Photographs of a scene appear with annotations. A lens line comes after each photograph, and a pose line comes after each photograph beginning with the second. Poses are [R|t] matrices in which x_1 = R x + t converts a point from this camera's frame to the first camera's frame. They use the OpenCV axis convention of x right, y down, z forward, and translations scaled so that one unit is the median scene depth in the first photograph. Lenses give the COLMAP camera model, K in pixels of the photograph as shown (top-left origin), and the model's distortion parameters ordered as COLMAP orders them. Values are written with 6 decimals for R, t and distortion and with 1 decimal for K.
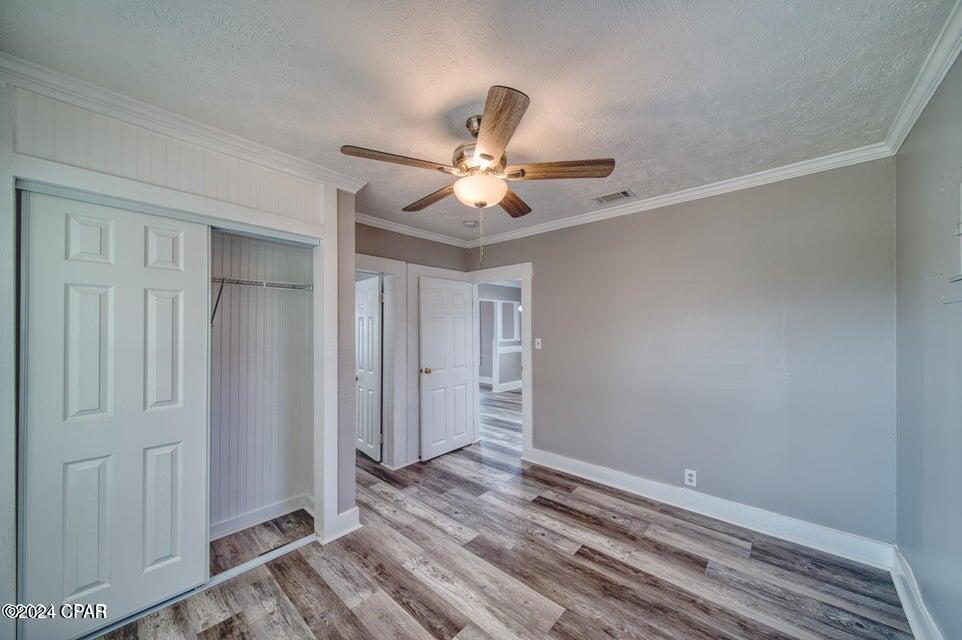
lens RADIAL K [[340.3, 0, 486.4], [0, 340.3, 324.2], [0, 0, 1]] dist [0.001765, -0.000219]
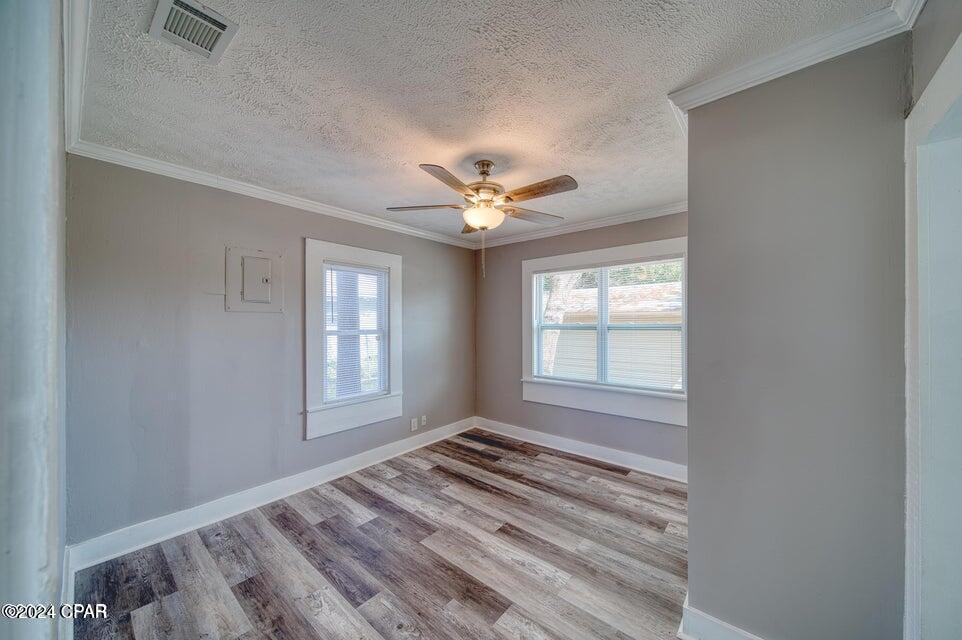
lens RADIAL K [[340.3, 0, 486.4], [0, 340.3, 324.2], [0, 0, 1]] dist [0.001765, -0.000219]
pose [[-0.999595, 0.005125, -0.027997, 0.009600], [0.005246, 0.999977, -0.004257, 0.014788], [0.027975, -0.004402, -0.999599, 1.940614]]
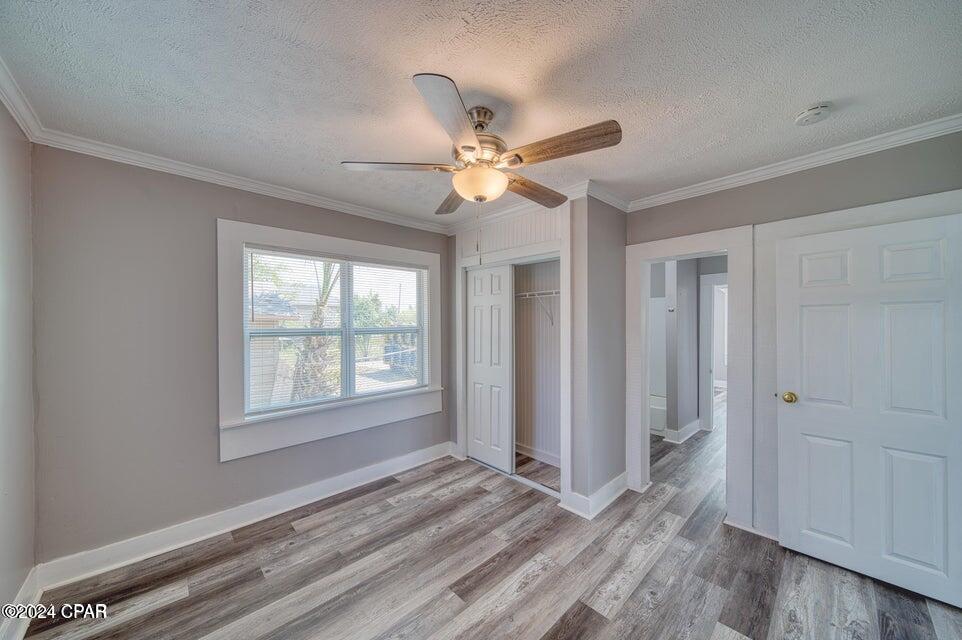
lens RADIAL K [[340.3, 0, 486.4], [0, 340.3, 324.2], [0, 0, 1]] dist [0.001765, -0.000219]
pose [[-0.082886, 0.003437, -0.996553, 0.807241], [0.015041, 0.999884, 0.002198, 0.000098], [0.996446, -0.014807, -0.082928, 0.934657]]
